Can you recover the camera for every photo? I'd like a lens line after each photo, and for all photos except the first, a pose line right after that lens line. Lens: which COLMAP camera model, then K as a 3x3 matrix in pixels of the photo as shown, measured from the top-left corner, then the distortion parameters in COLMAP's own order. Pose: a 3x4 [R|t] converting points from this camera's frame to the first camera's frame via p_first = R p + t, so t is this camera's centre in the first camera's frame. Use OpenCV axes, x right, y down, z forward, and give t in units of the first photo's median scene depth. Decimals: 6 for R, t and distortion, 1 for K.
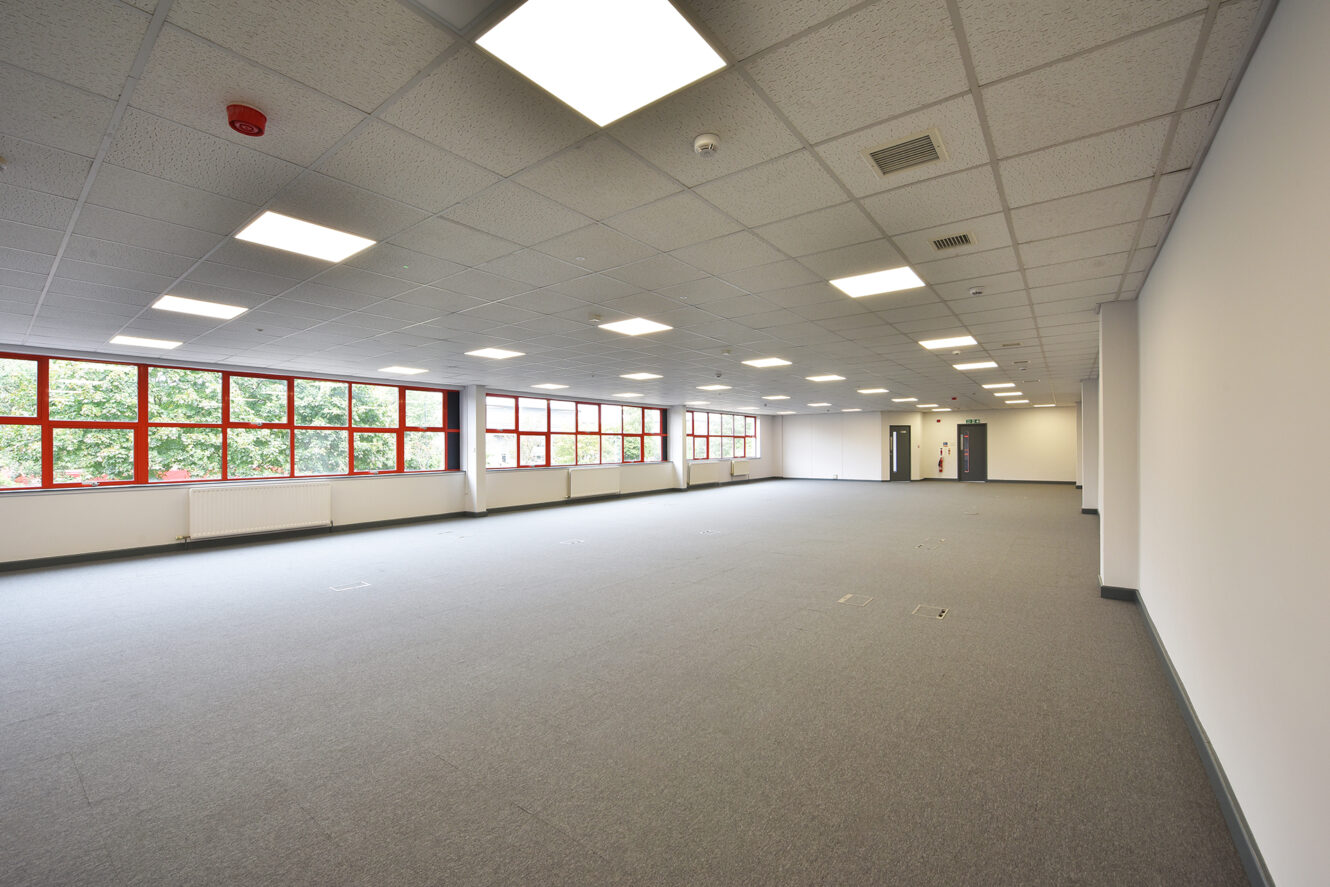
lens RADIAL K [[542.3, 0, 665.0], [0, 542.3, 443.5], [0, 0, 1]] dist [0.002173, 0.000042]
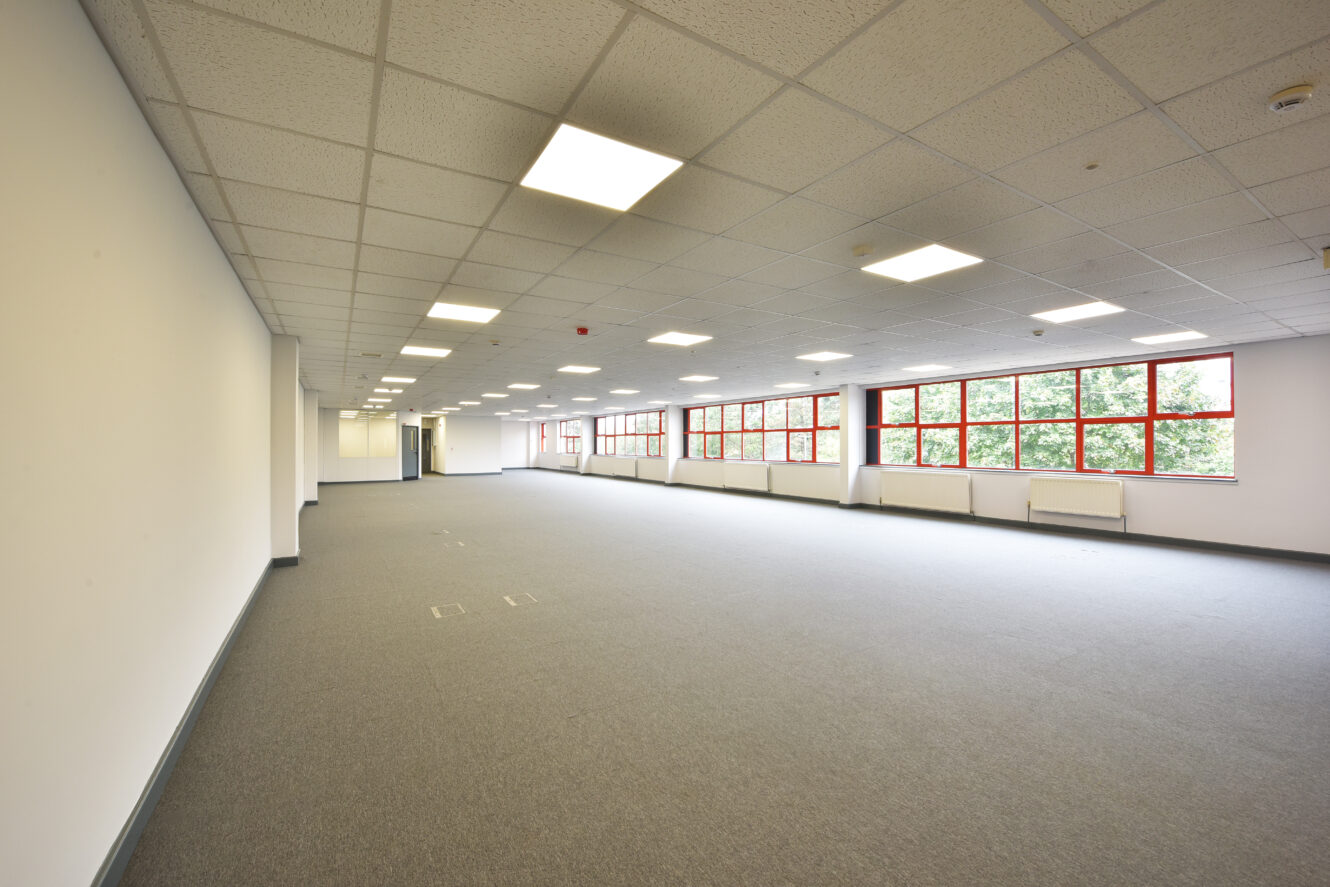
lens RADIAL K [[533.9, 0, 665.0], [0, 533.9, 443.5], [0, 0, 1]] dist [0.048732, -0.000191]
pose [[-0.348467, 0.008256, -0.937285, 0.877677], [0.010013, 0.999937, 0.005086, -0.001186], [0.937267, -0.007612, -0.348528, 1.176610]]
